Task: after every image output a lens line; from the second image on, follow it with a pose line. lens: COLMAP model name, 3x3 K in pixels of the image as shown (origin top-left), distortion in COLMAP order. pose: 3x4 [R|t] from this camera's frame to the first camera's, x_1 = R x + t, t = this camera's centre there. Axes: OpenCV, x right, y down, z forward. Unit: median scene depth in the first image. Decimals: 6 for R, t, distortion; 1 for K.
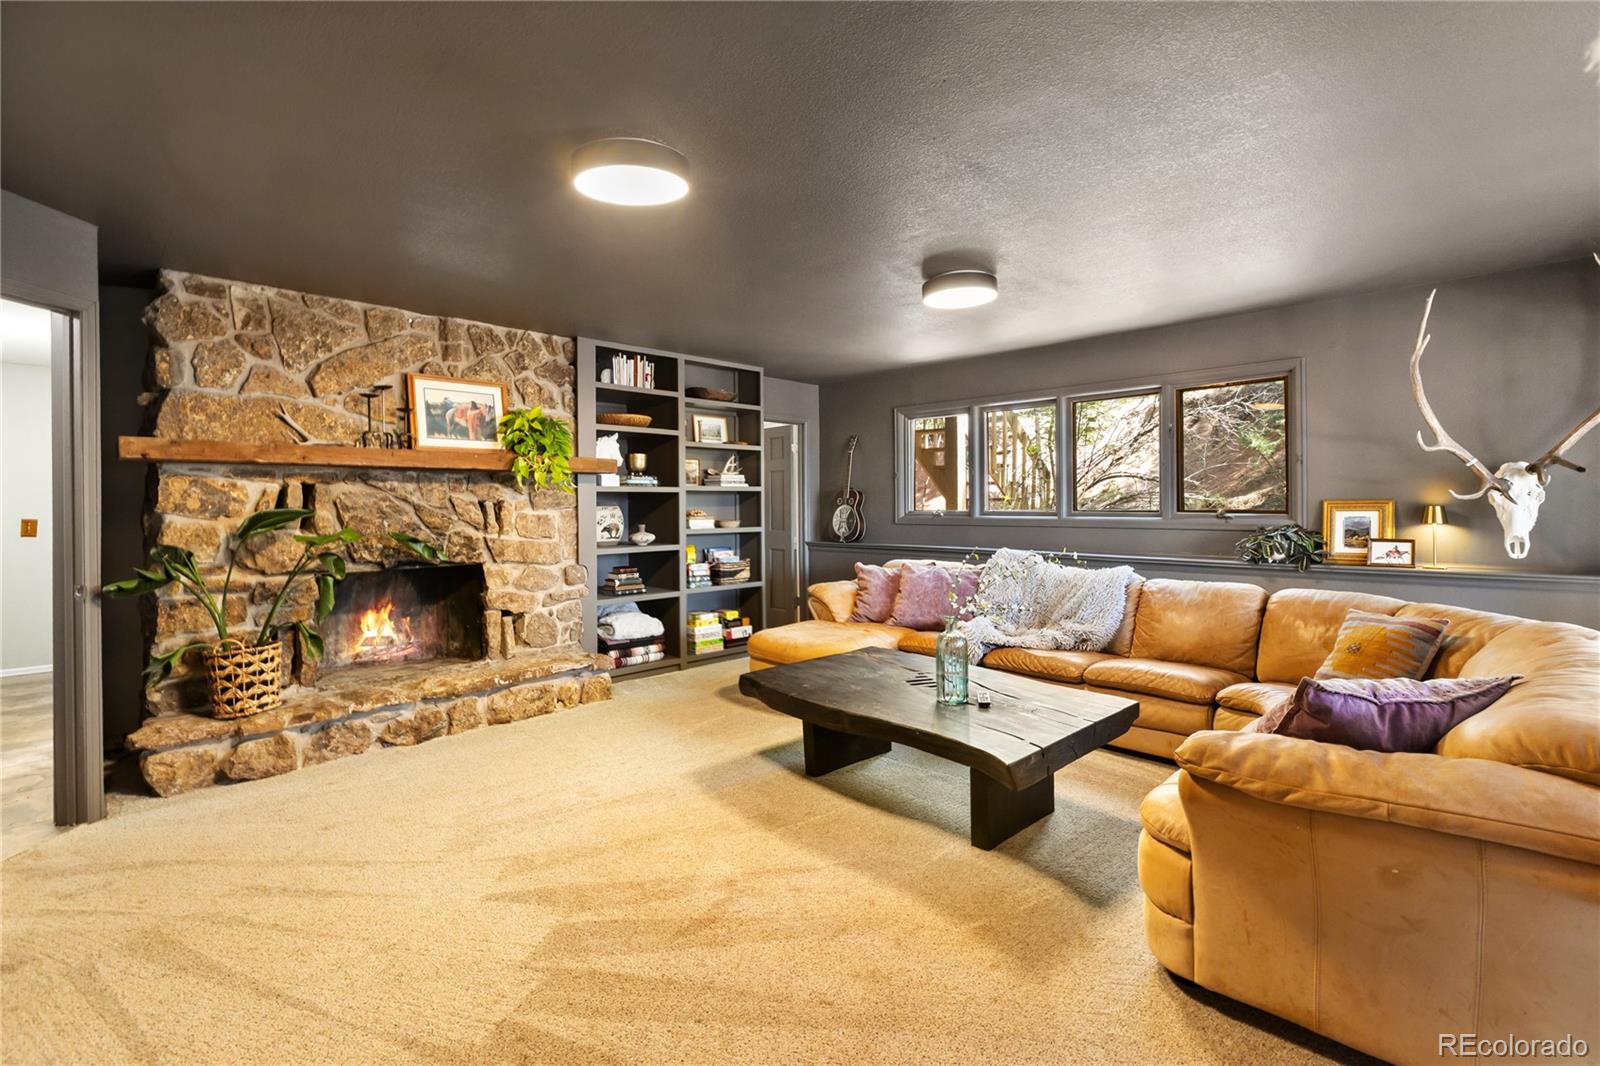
lens RADIAL K [[731.4, 0, 793.8], [0, 731.4, 518.9], [0, 0, 1]] dist [0.002172, 0.000409]
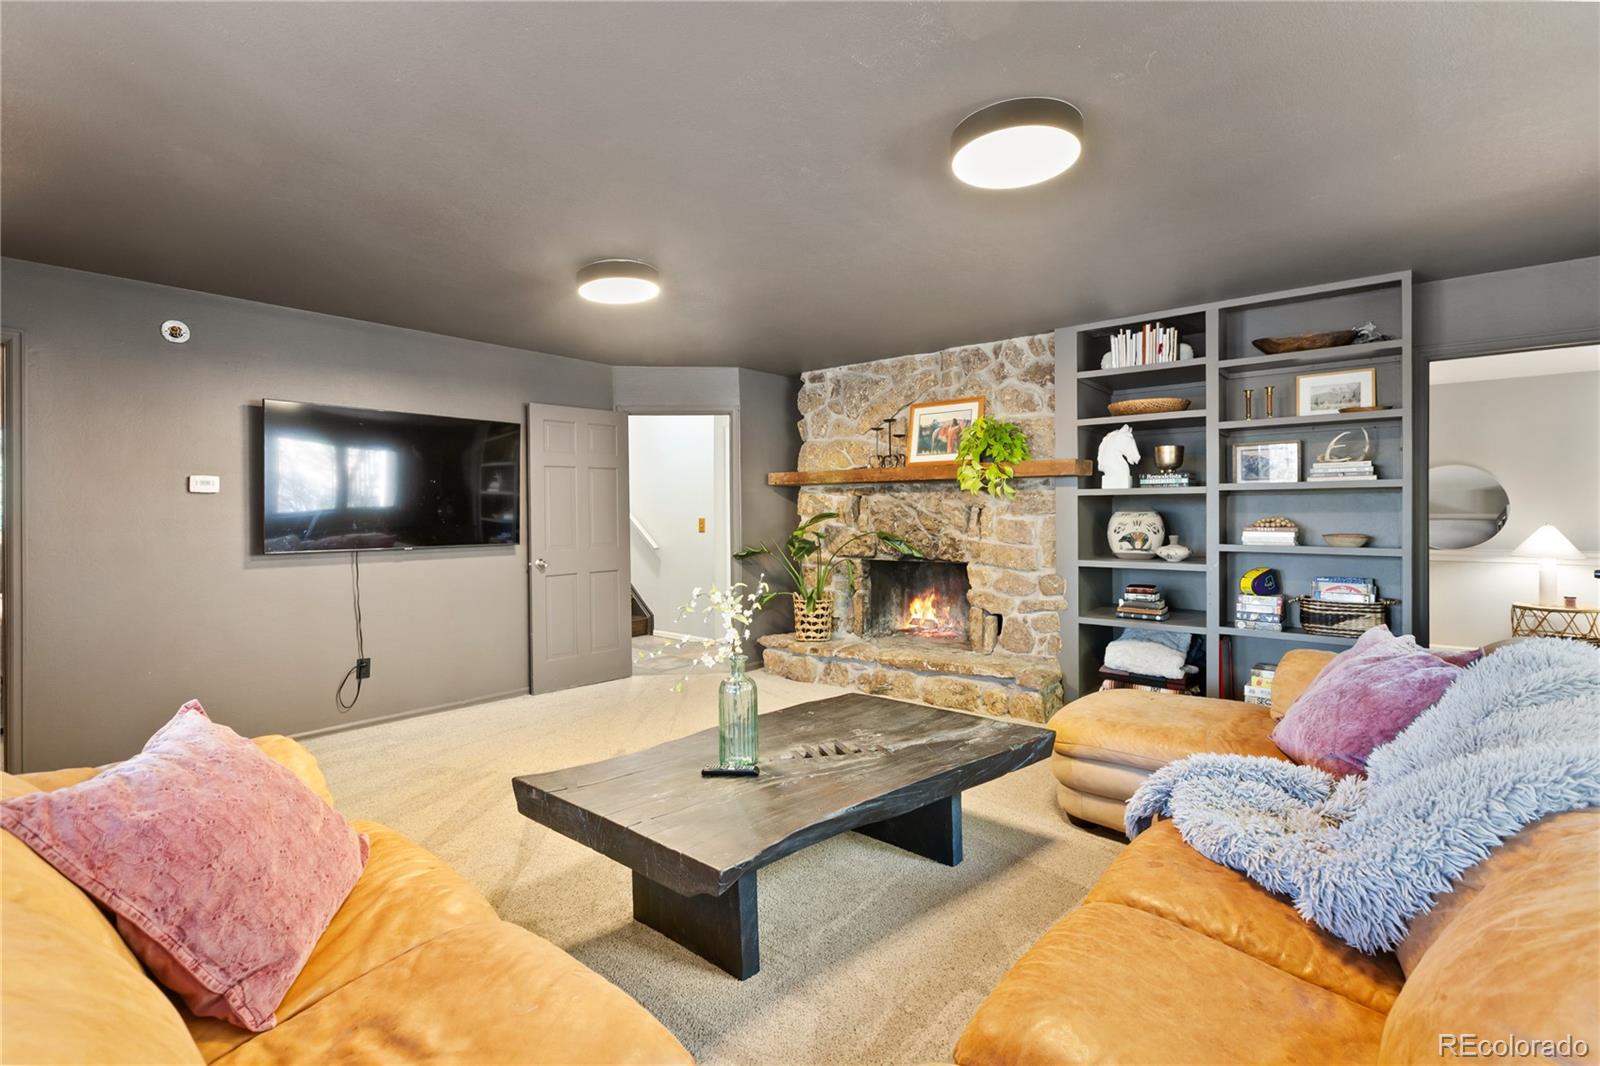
lens RADIAL K [[731.4, 0, 794.2], [0, 731.4, 522.8], [0, 0, 1]] dist [0.002172, 0.000409]
pose [[0.096518, 0.022808, -0.995070, 0.651345], [-0.014572, 0.999663, 0.021500, -0.020062], [0.995225, 0.012425, 0.096818, 0.630144]]
